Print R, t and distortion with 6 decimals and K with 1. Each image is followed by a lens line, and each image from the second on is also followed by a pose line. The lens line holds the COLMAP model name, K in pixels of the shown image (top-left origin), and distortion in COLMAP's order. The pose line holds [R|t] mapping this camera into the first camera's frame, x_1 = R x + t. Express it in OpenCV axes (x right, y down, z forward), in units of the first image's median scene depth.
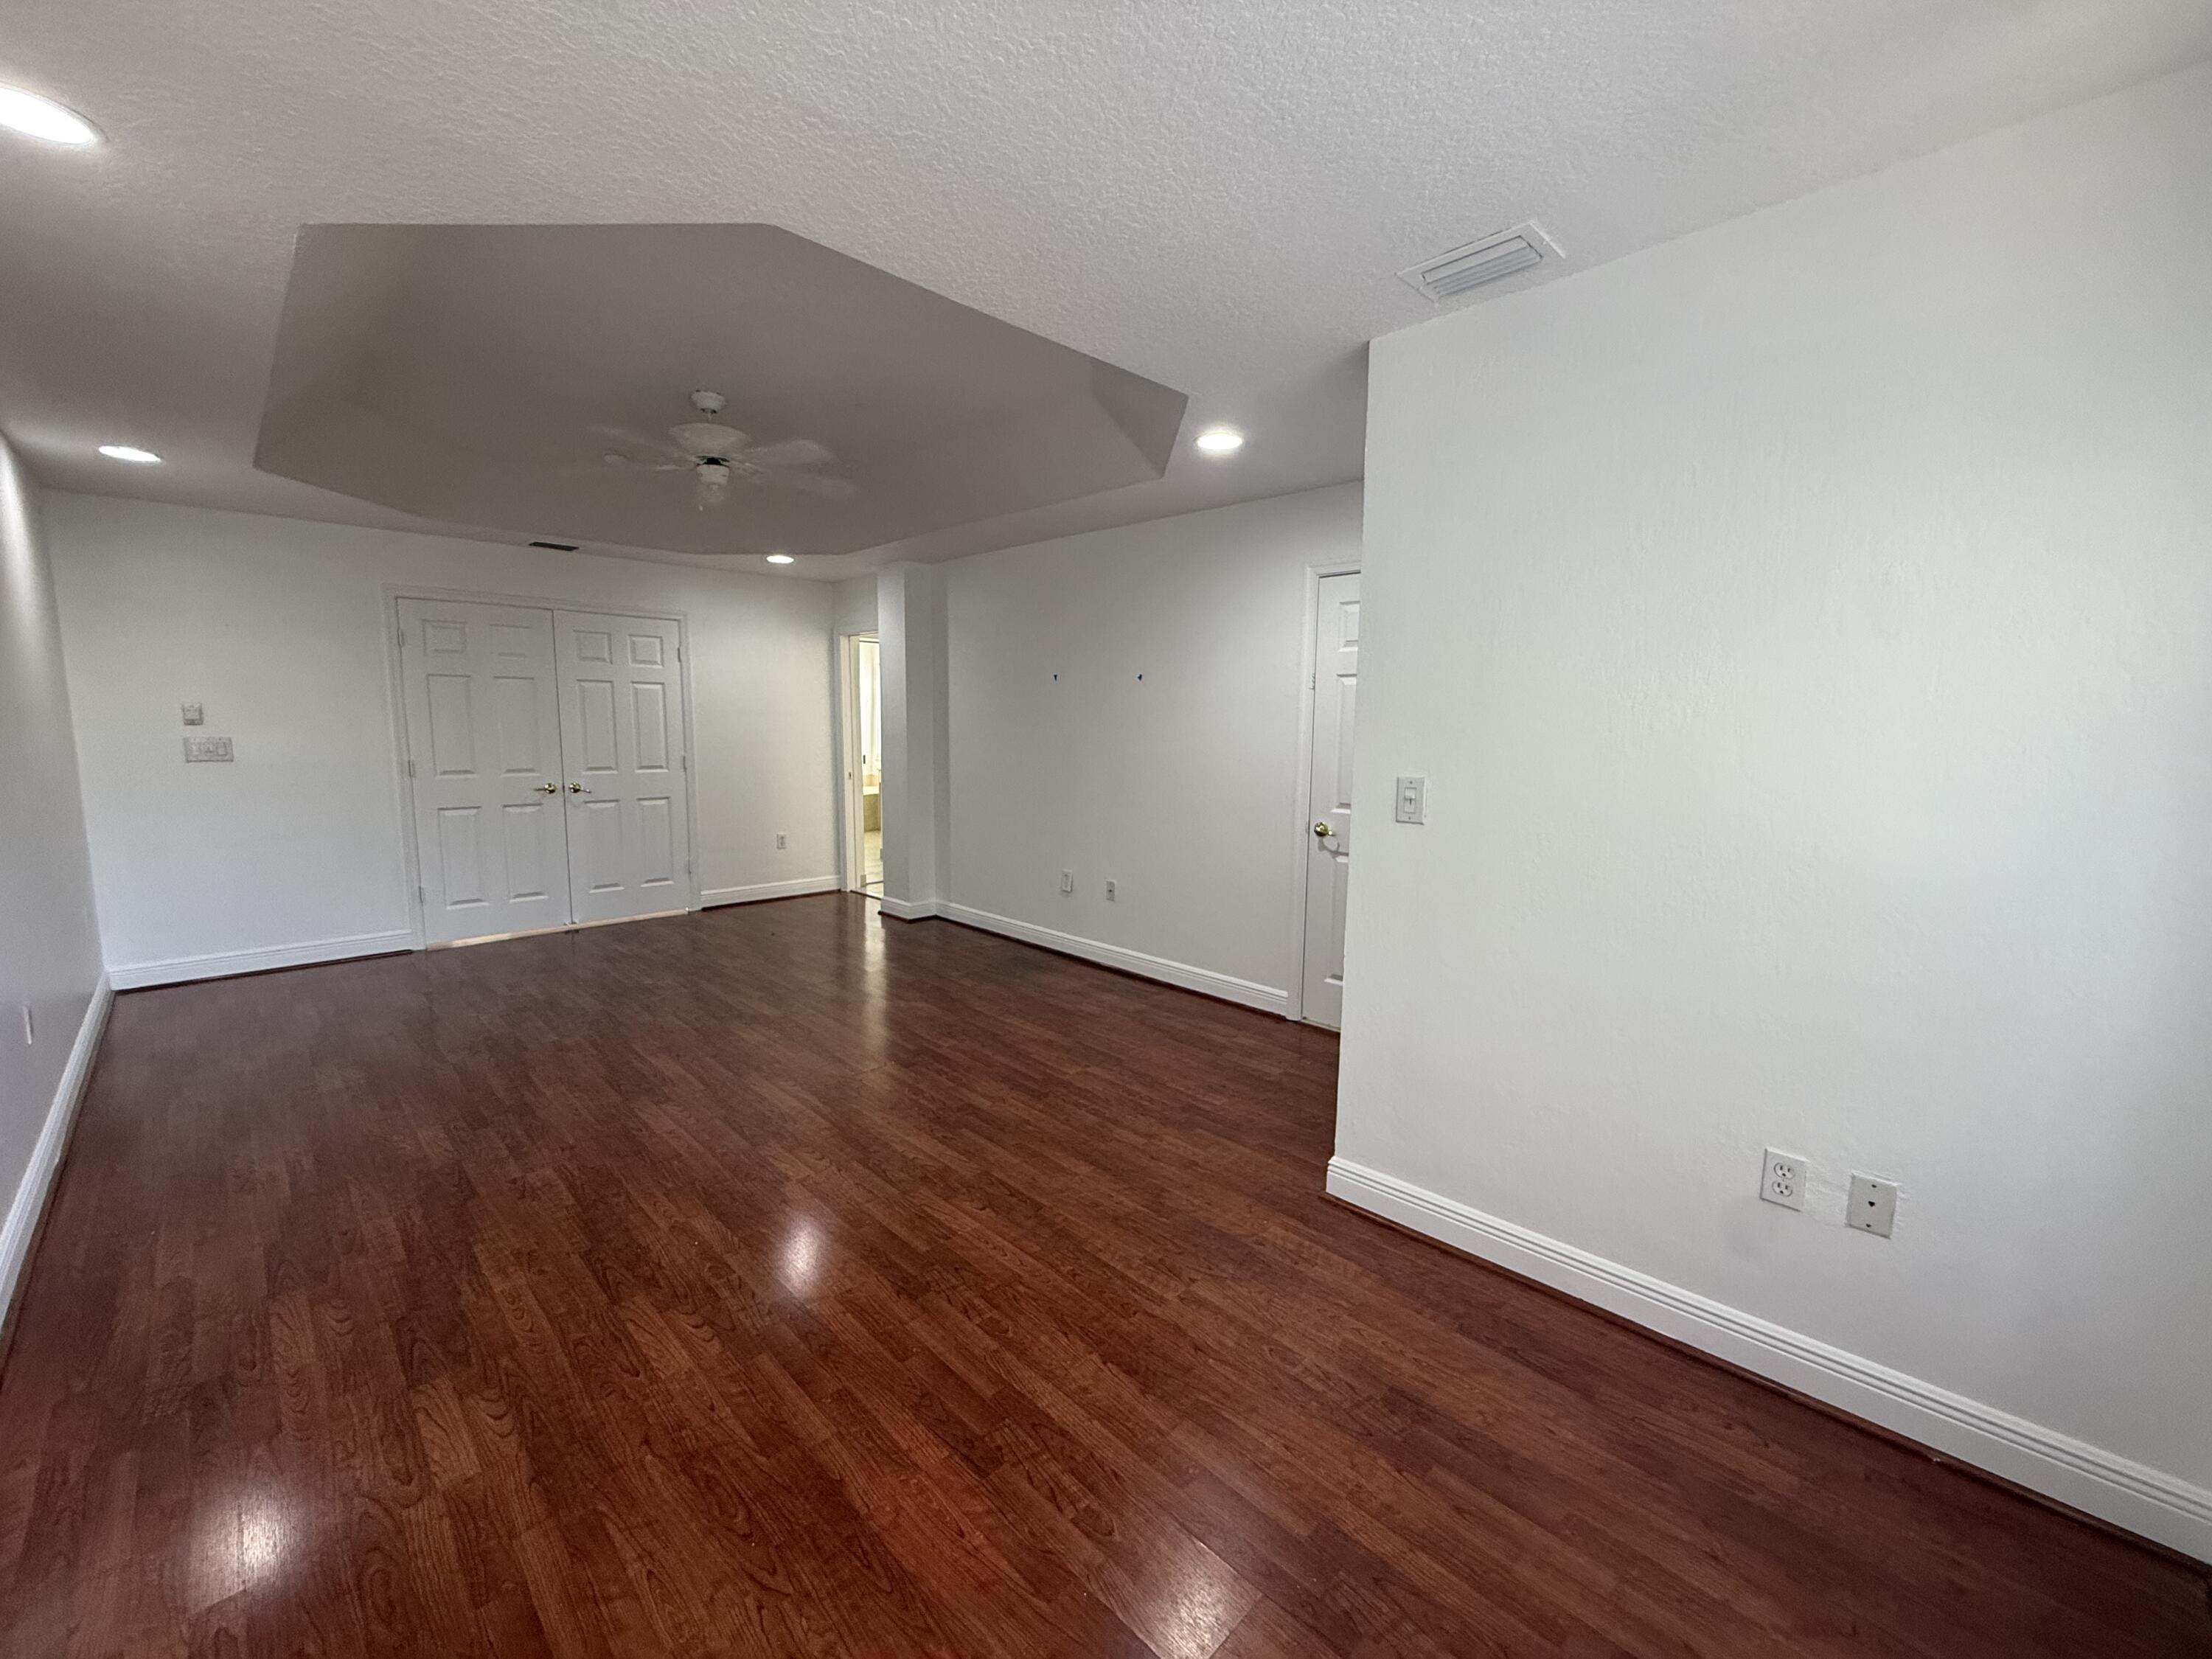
lens RADIAL K [[883.0, 0, 1100.9], [0, 883.0, 827.2], [0, 0, 1]] dist [0.001422, 0.000197]
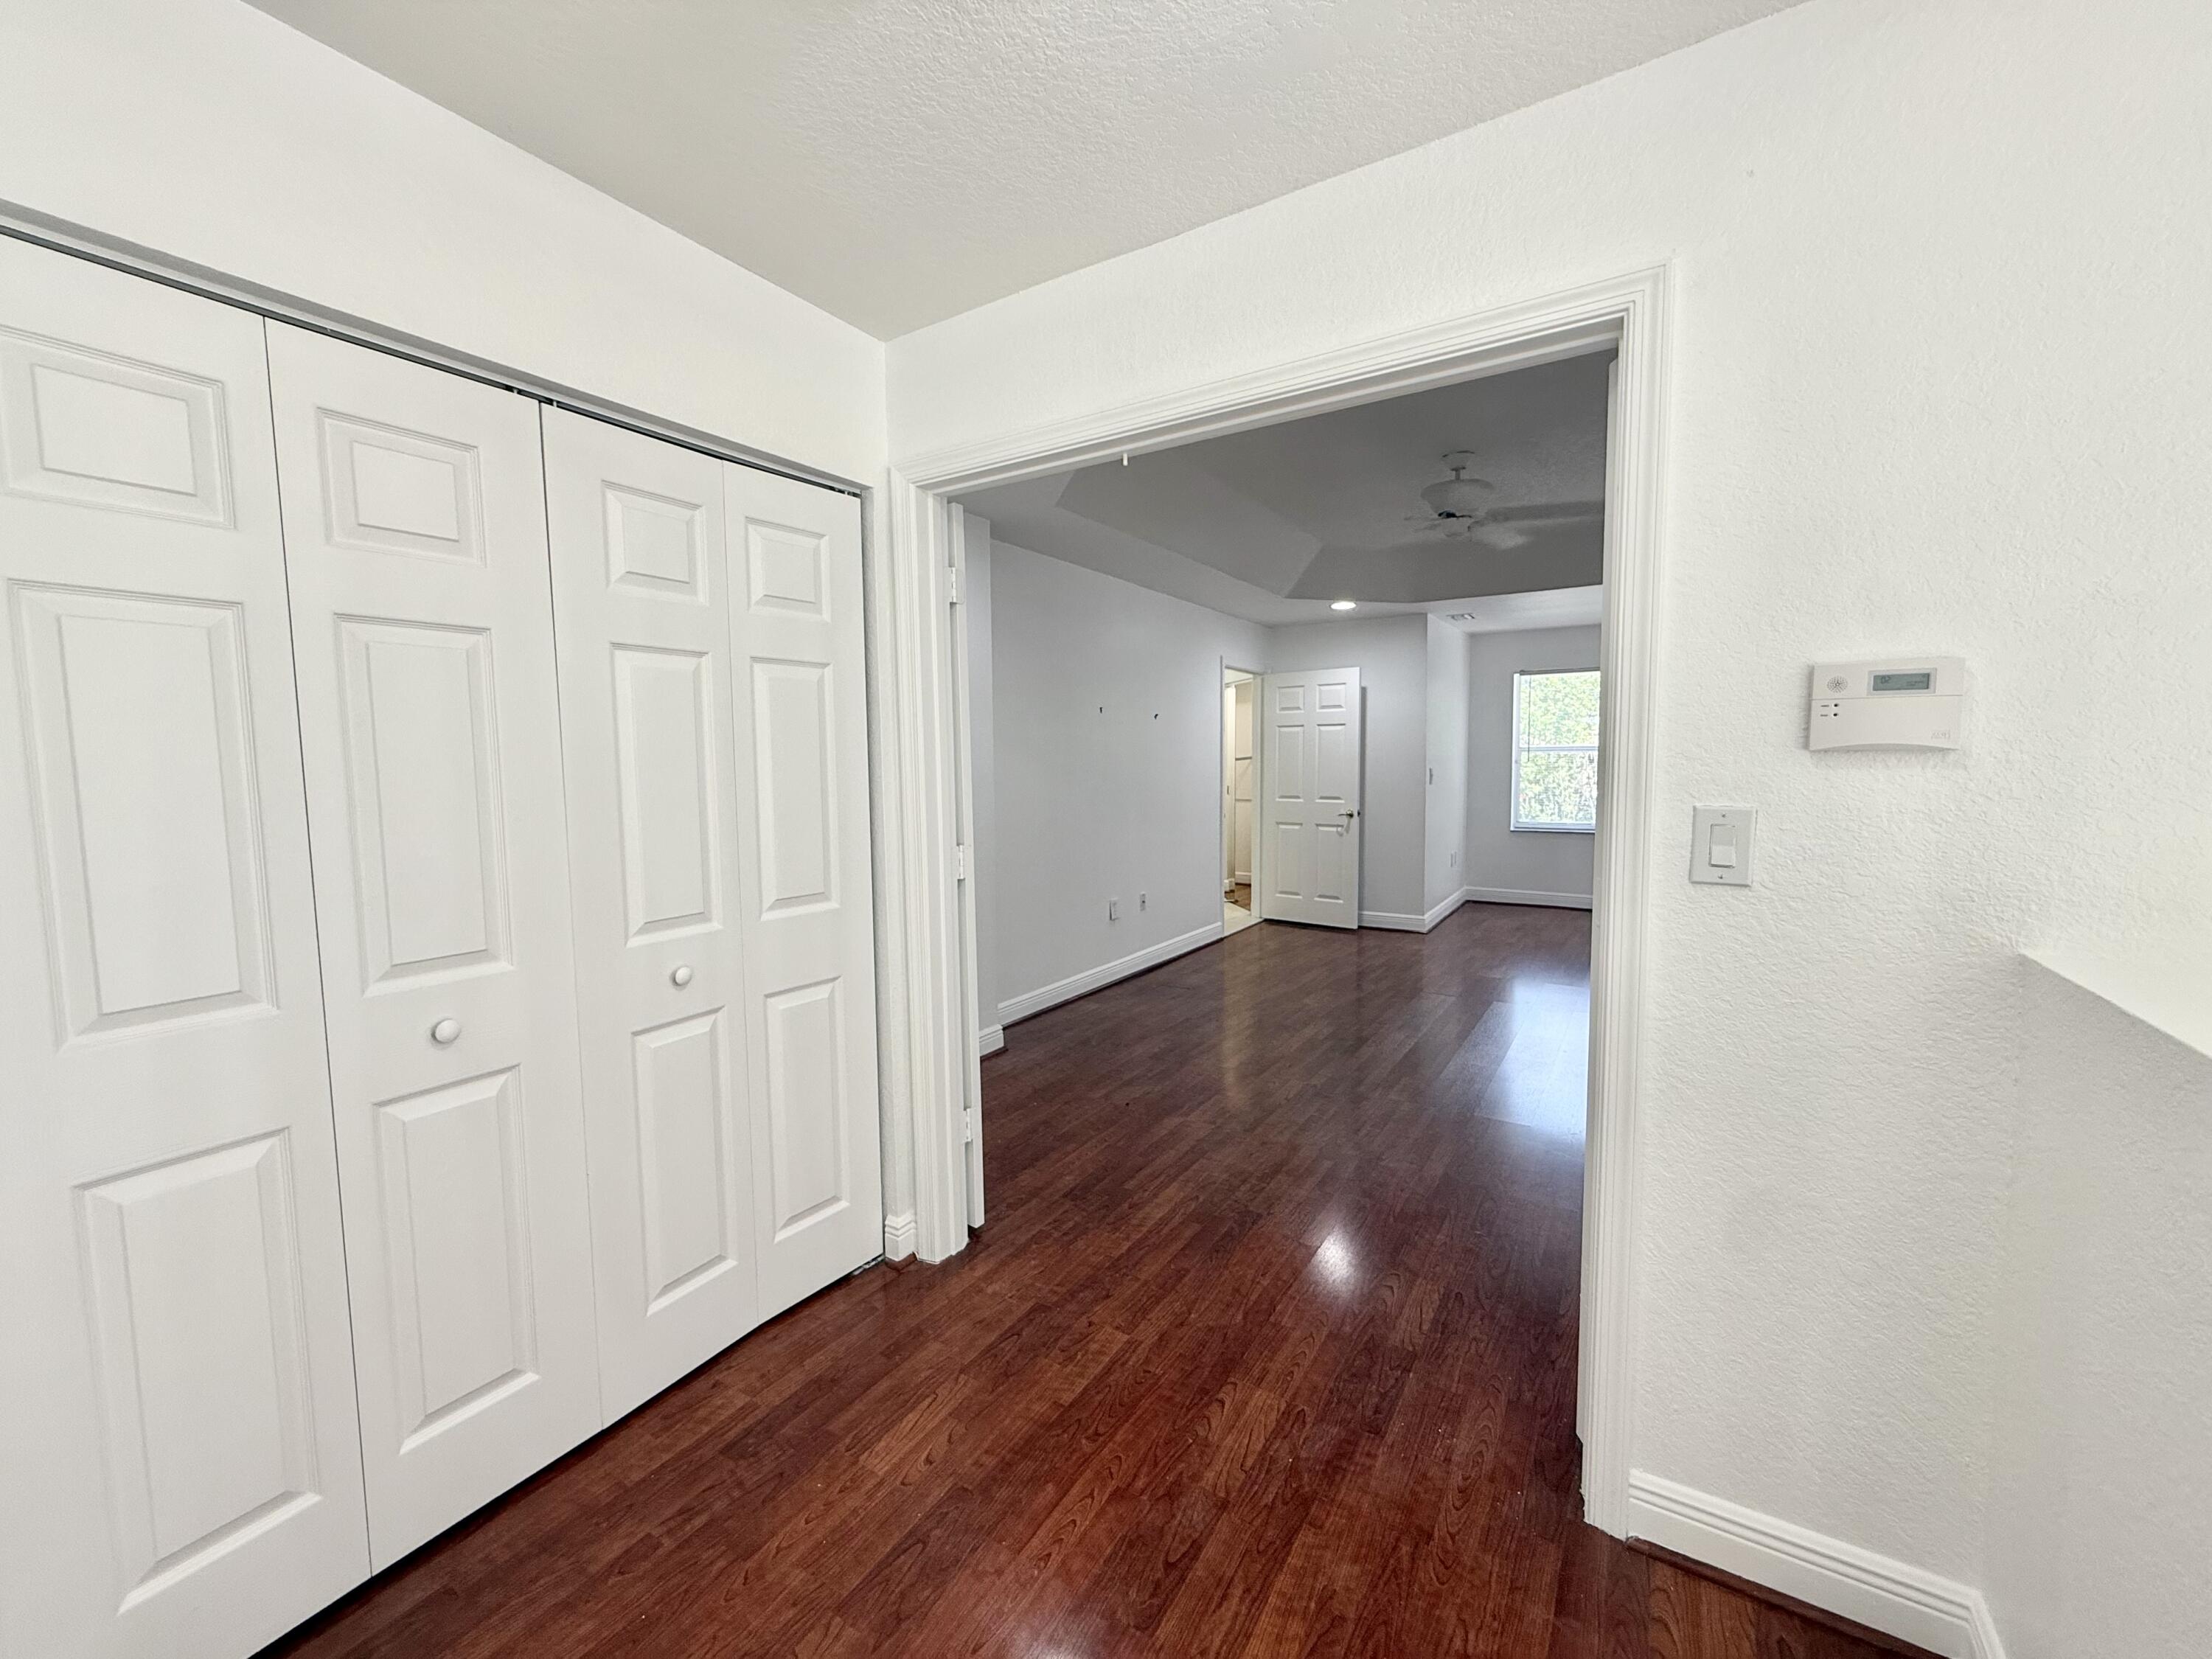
lens RADIAL K [[883.0, 0, 1100.9], [0, 883.0, 827.2], [0, 0, 1]] dist [0.001422, 0.000197]
pose [[-0.216096, -0.083829, 0.972767, -1.306145], [0.128419, 0.985212, 0.113429, -0.191877], [-0.967890, 0.149433, -0.202135, 1.544292]]
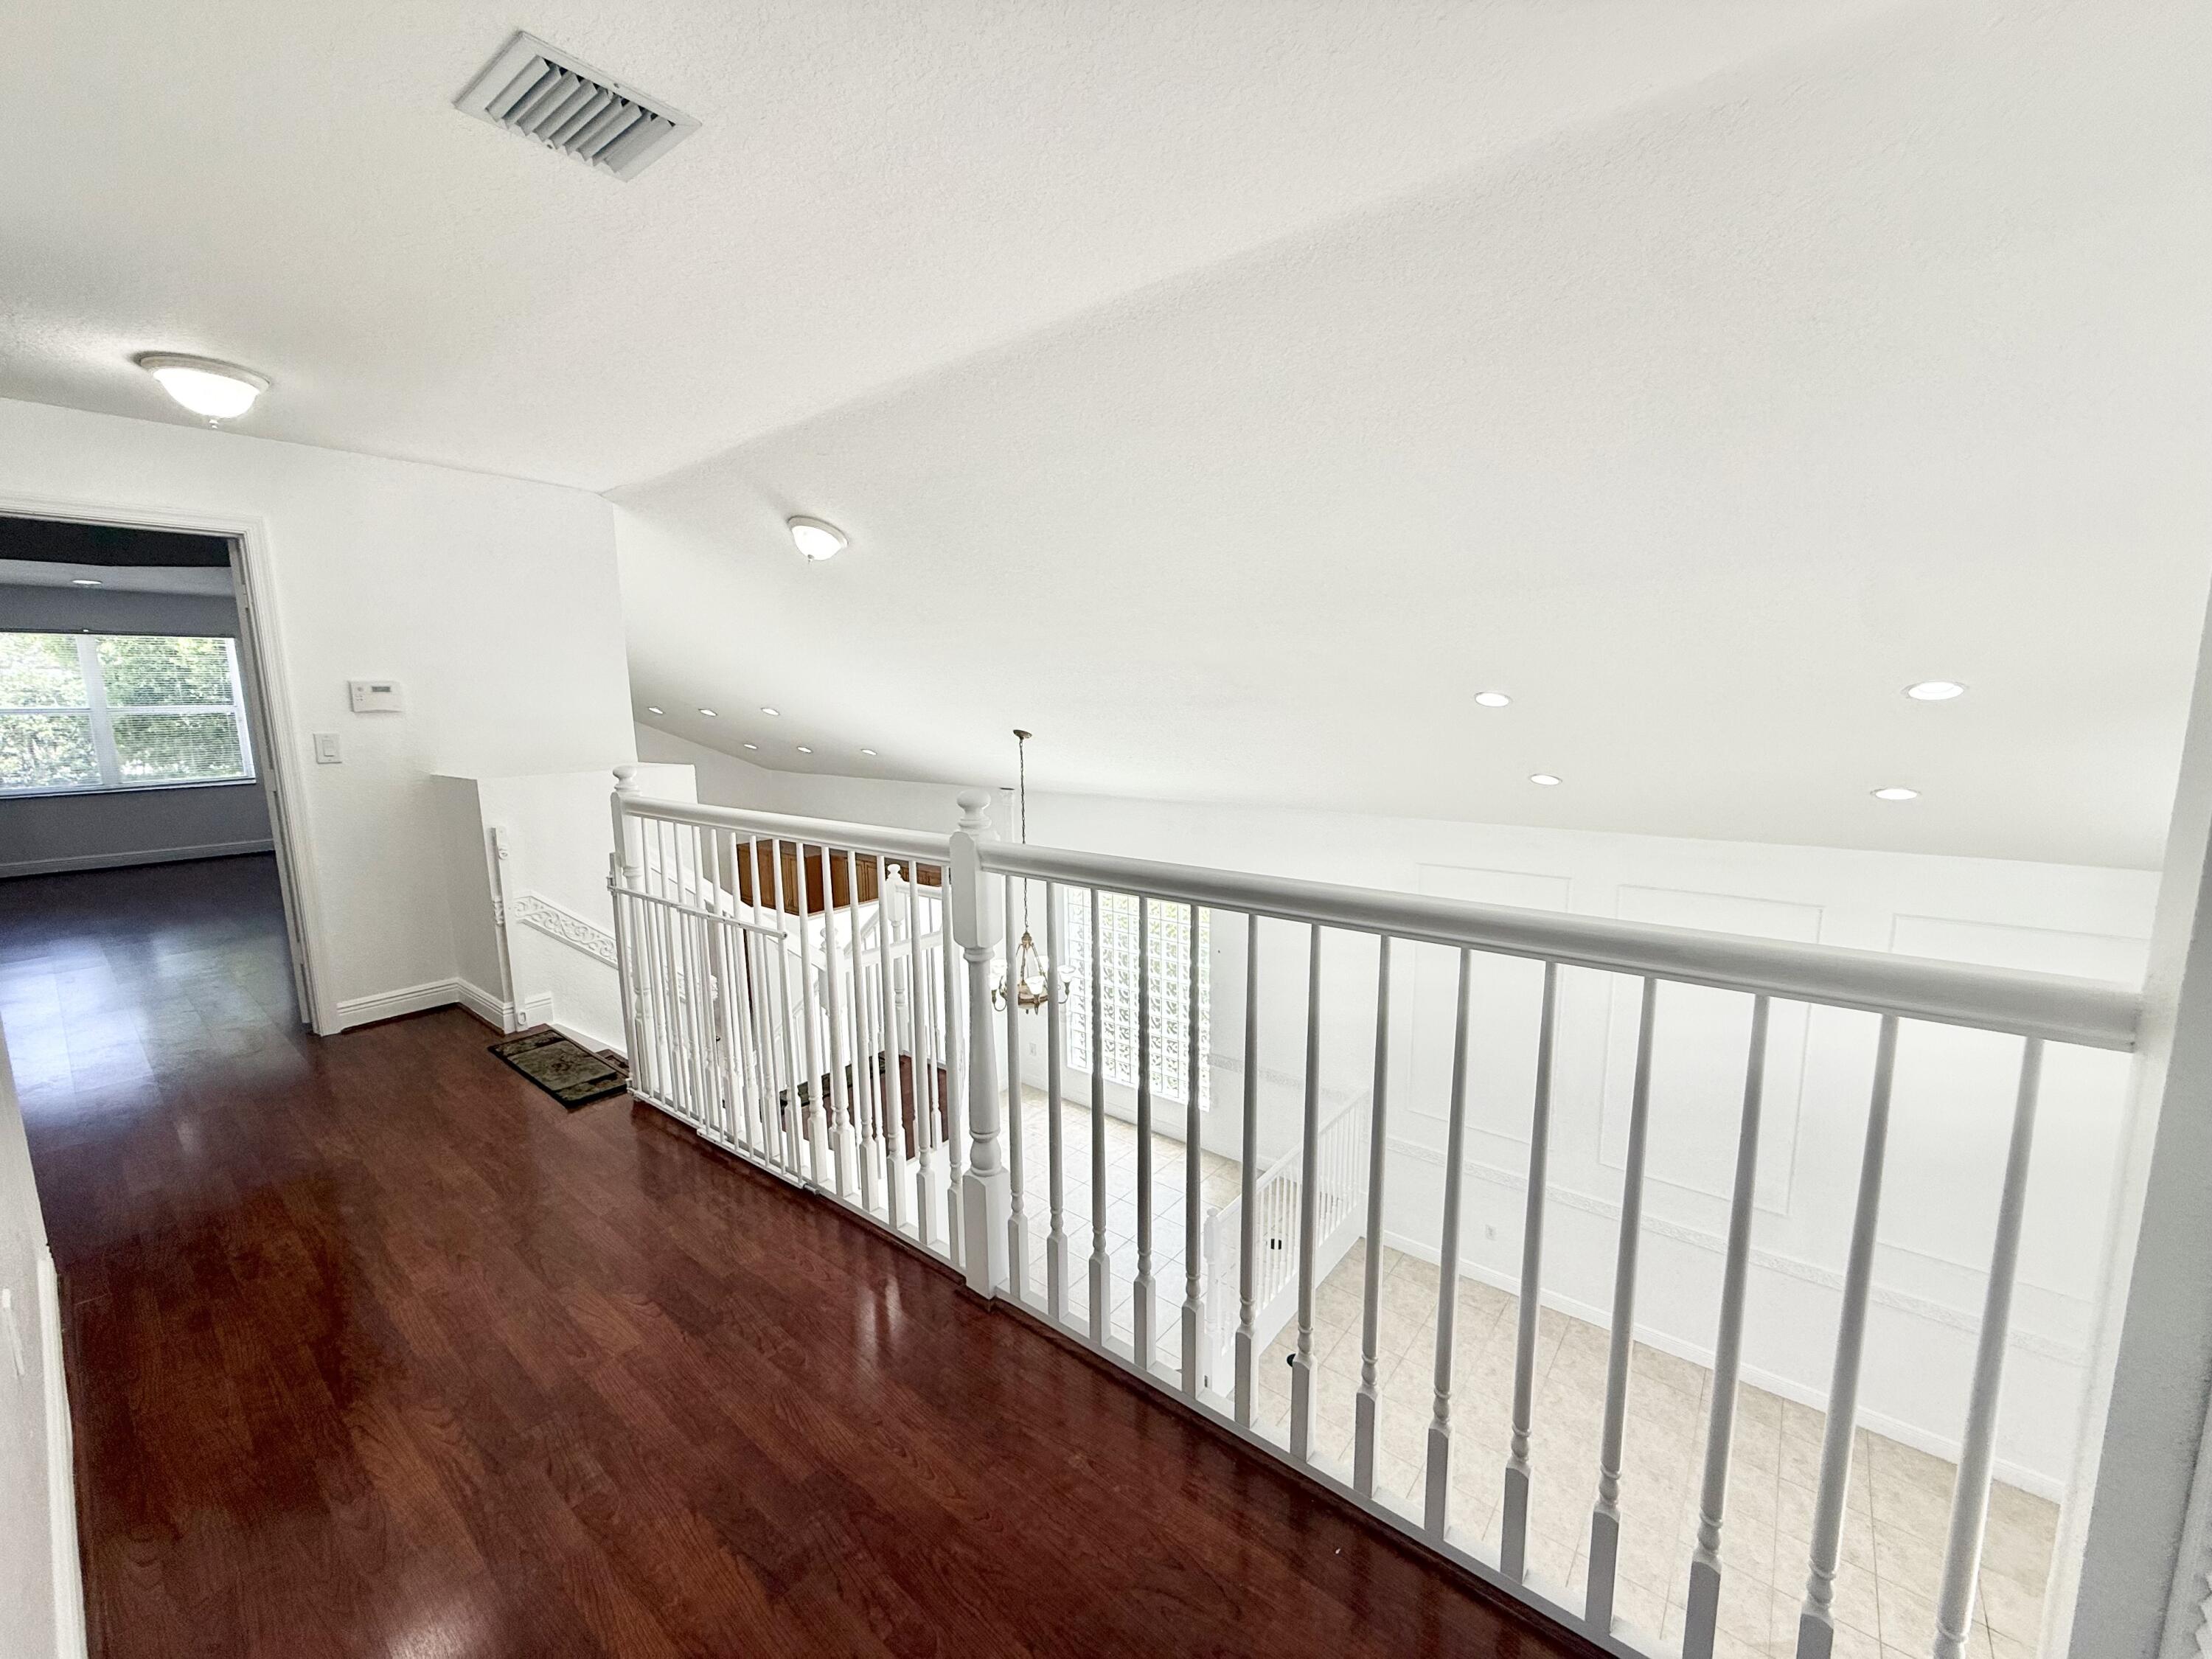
lens RADIAL K [[883.0, 0, 1100.9], [0, 883.0, 827.2], [0, 0, 1]] dist [0.001422, 0.000197]
pose [[-0.997352, -0.008813, 0.072189, -4.355168], [0.010771, 0.963780, 0.266480, -0.606431], [-0.071923, 0.266552, -0.961133, 4.375693]]
